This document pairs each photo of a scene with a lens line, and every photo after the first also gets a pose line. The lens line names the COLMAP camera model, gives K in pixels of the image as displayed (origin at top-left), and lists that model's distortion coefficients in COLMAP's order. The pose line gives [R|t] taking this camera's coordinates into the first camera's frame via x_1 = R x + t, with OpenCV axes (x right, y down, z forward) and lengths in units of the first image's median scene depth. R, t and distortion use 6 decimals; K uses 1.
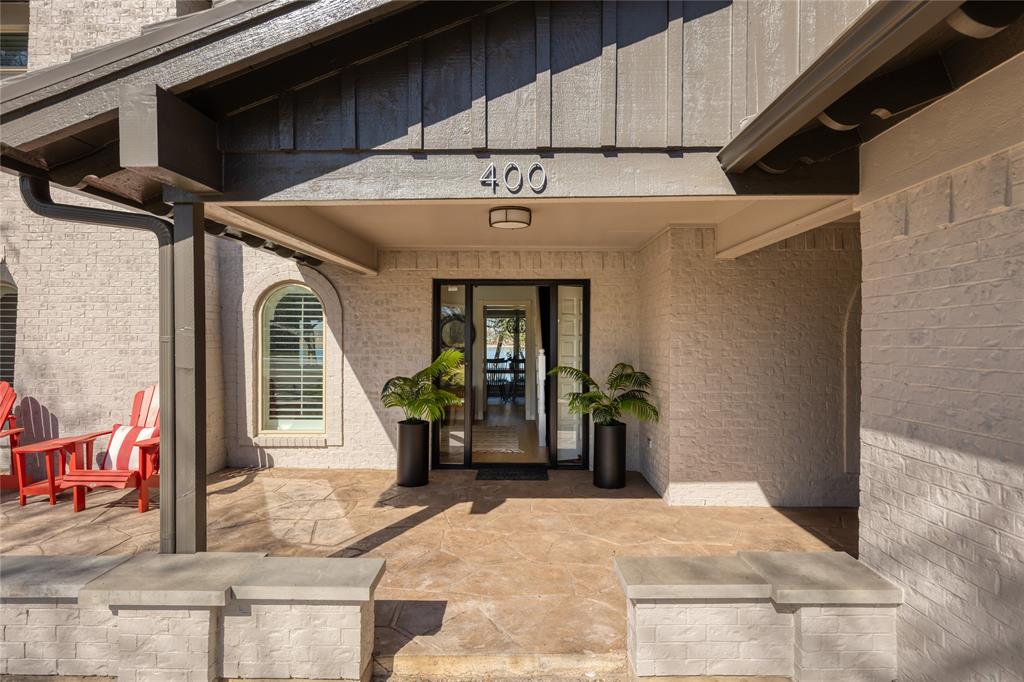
lens RADIAL K [[573.0, 0, 513.9], [0, 573.0, 341.0], [0, 0, 1]] dist [0.006826, 0.000536]
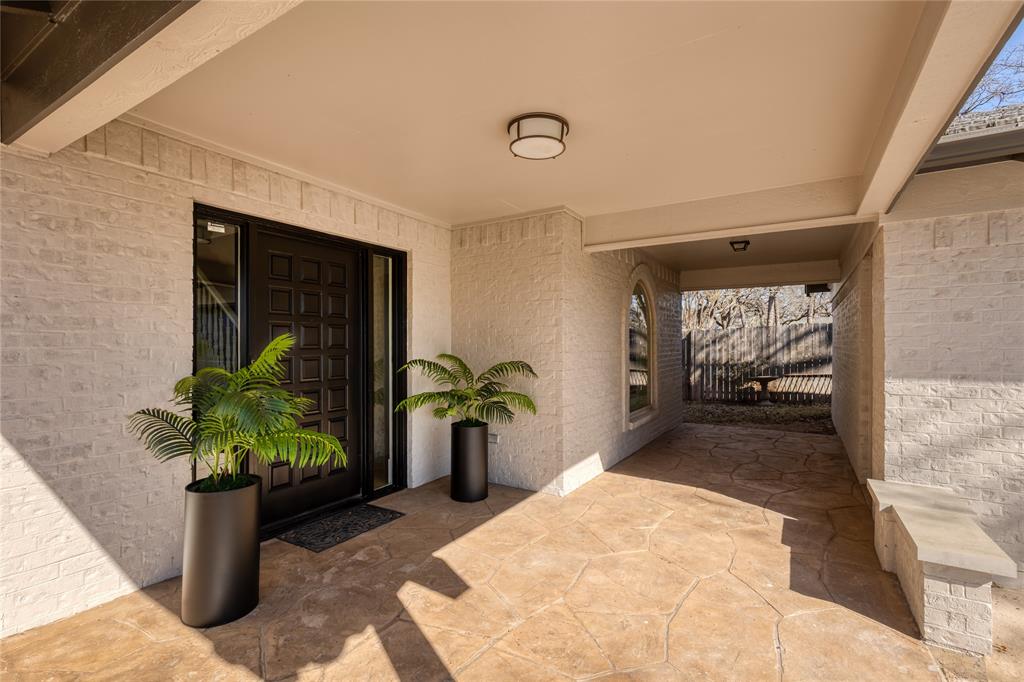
lens RADIAL K [[471.2, 0, 512.2], [0, 471.2, 343.4], [0, 0, 1]] dist [0.000289, 0.000446]
pose [[0.504966, -0.001100, 0.863139, -0.370224], [0.003927, 0.999992, -0.001023, 0.023336], [-0.863130, 0.003906, 0.504966, 0.542817]]
